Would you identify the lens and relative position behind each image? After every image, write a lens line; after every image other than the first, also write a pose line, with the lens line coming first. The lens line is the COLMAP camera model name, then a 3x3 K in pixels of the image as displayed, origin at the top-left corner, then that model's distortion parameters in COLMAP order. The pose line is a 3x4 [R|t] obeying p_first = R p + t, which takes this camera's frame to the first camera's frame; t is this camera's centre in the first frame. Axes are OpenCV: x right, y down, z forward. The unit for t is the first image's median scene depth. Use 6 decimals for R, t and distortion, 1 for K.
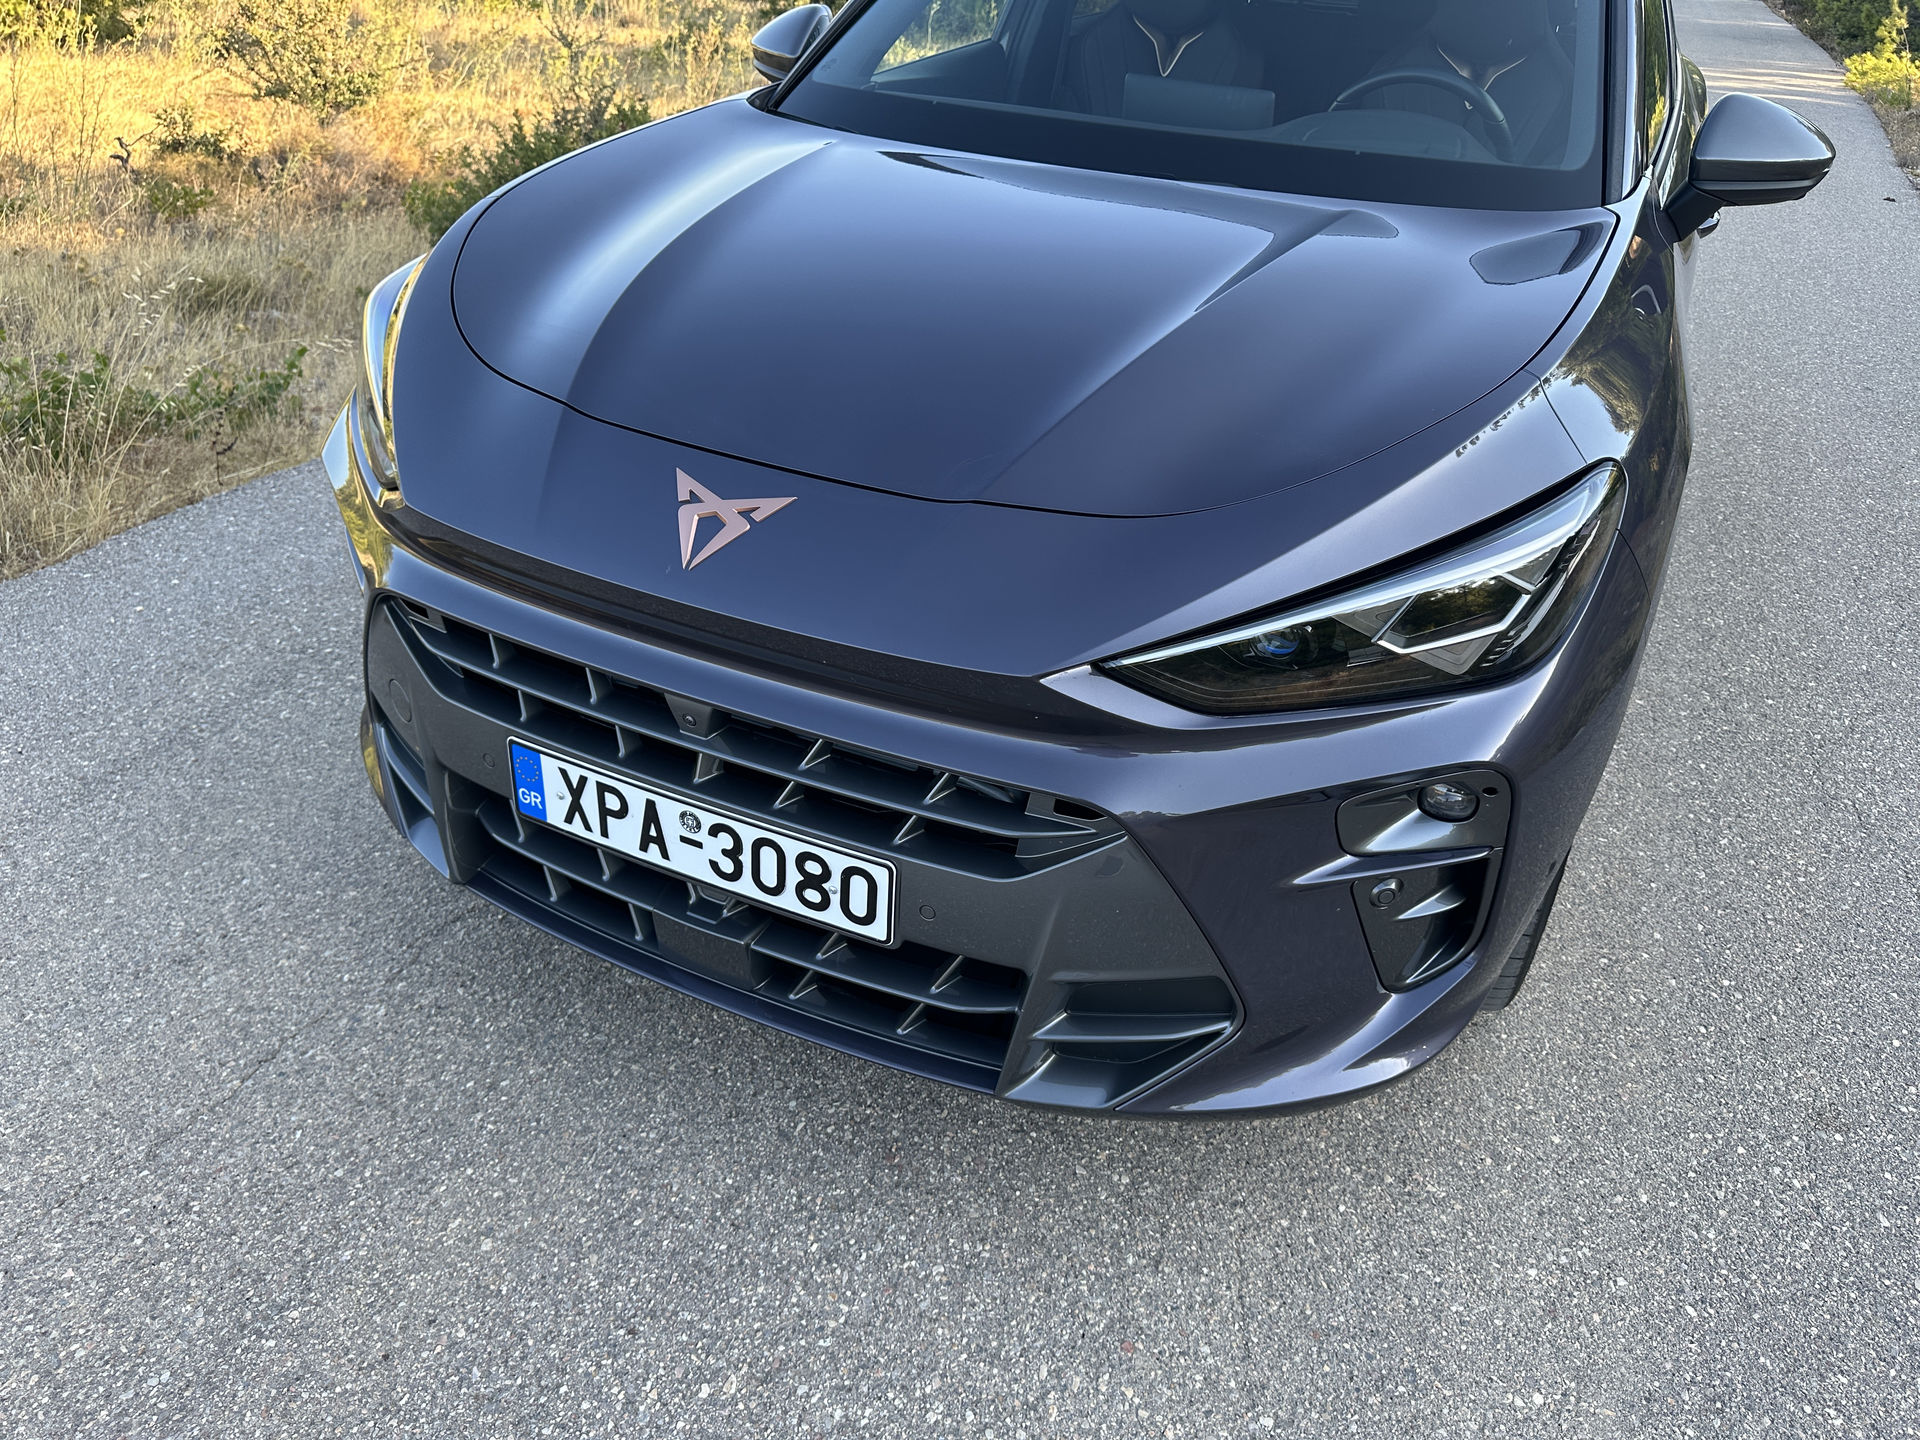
lens RADIAL K [[1370.9, 0, 965.4], [0, 1370.9, 720.3], [0, 0, 1]] dist [0.019786, -0.057235]
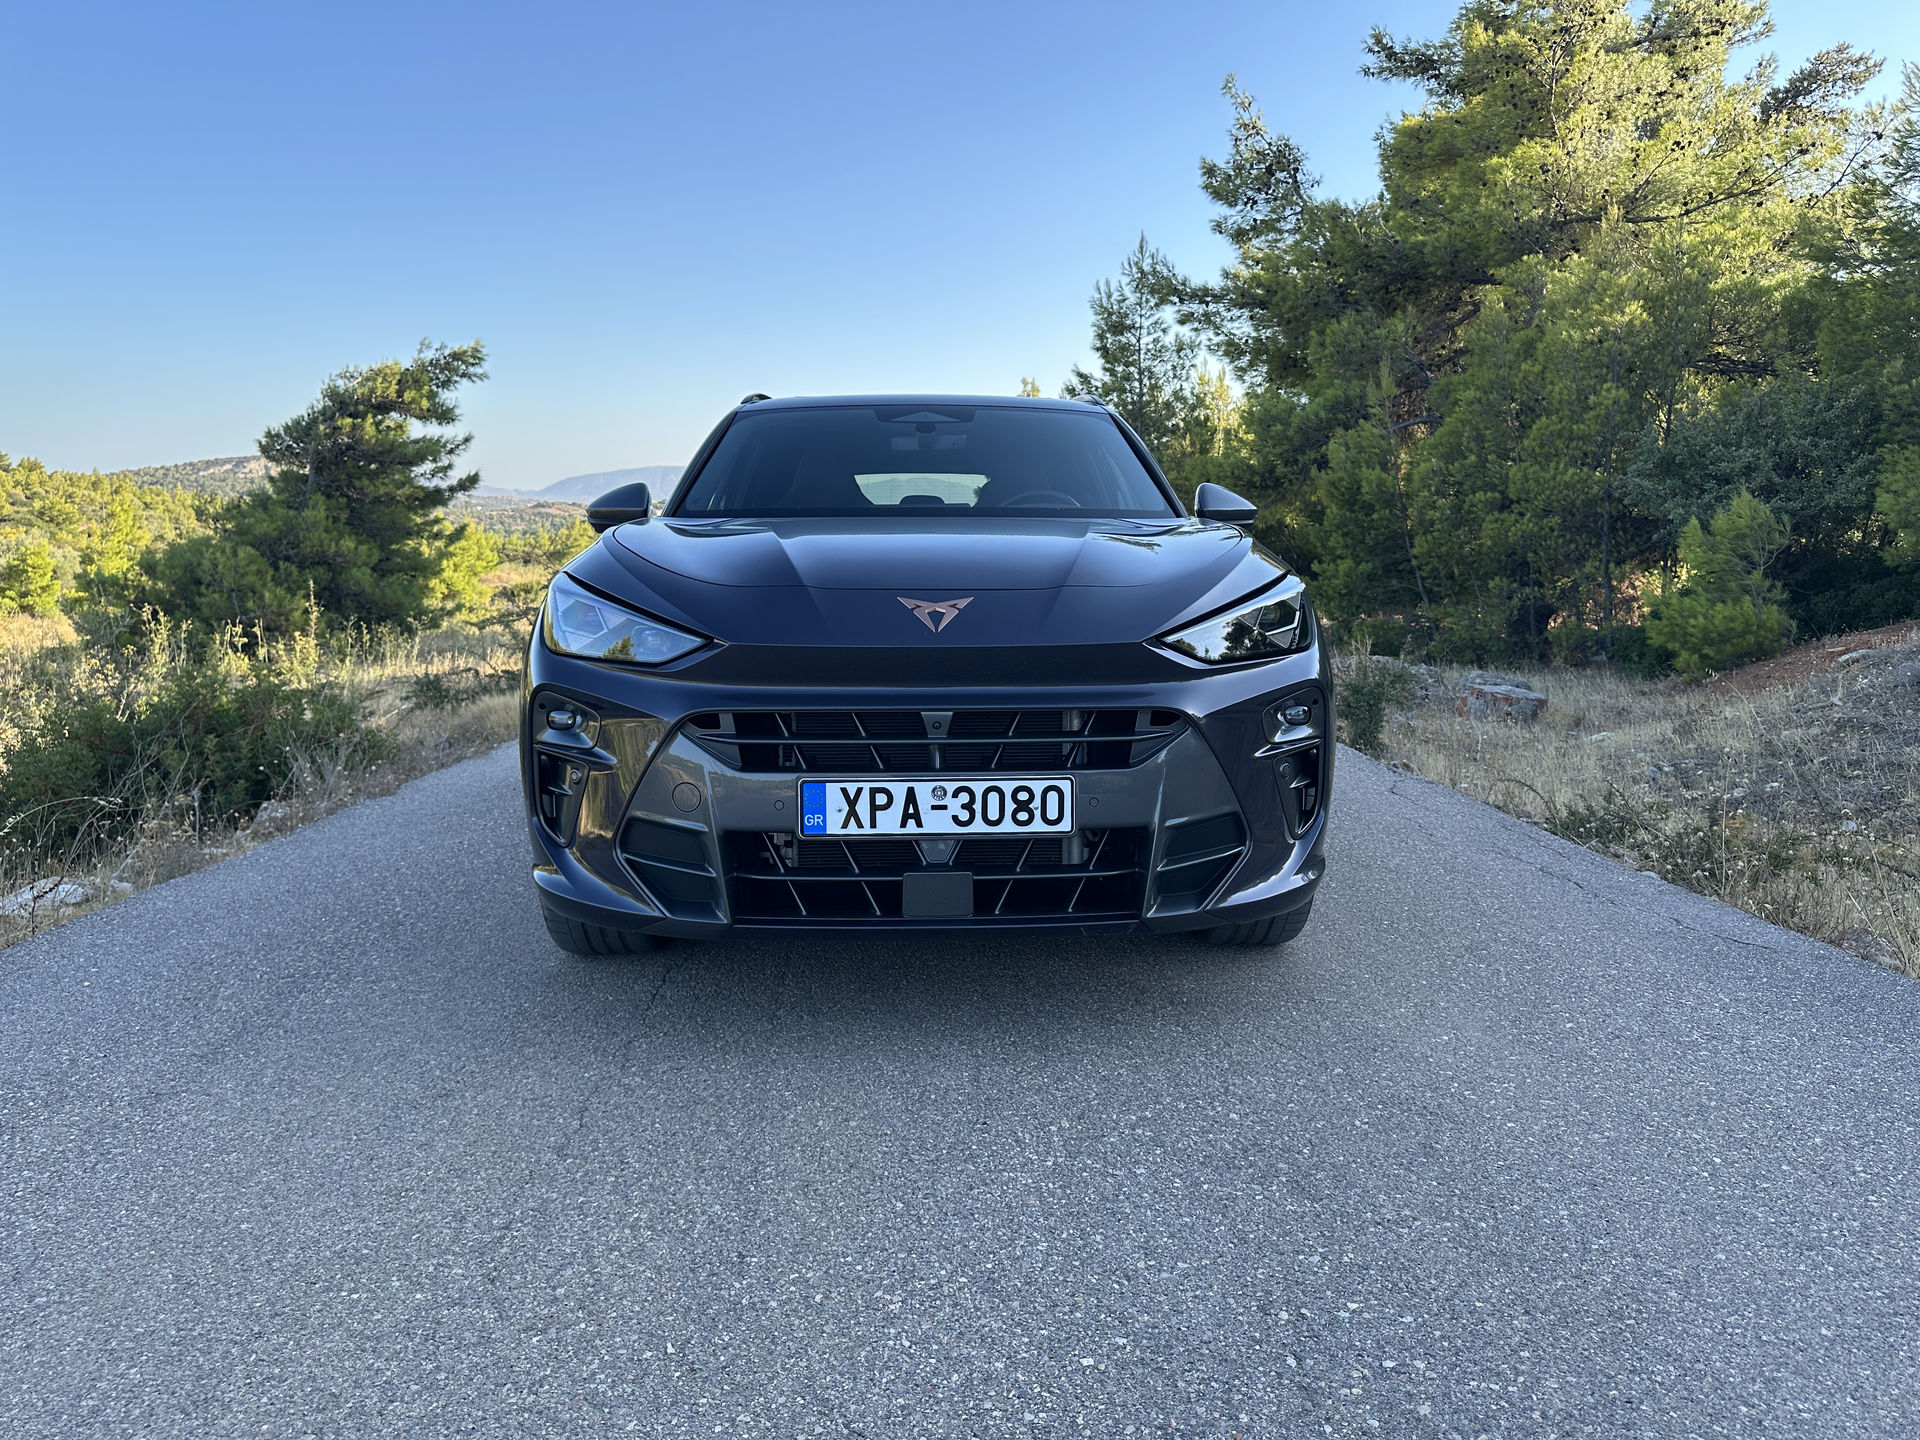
lens RADIAL K [[1370.9, 0, 954.6], [0, 1370.9, 724.0], [0, 0, 1]] dist [0.019786, -0.057235]
pose [[0.885213, -0.106002, 0.452947, -0.927970], [0.282371, 0.896231, -0.342107, 0.572931], [-0.369681, 0.430737, 0.823287, -0.414757]]
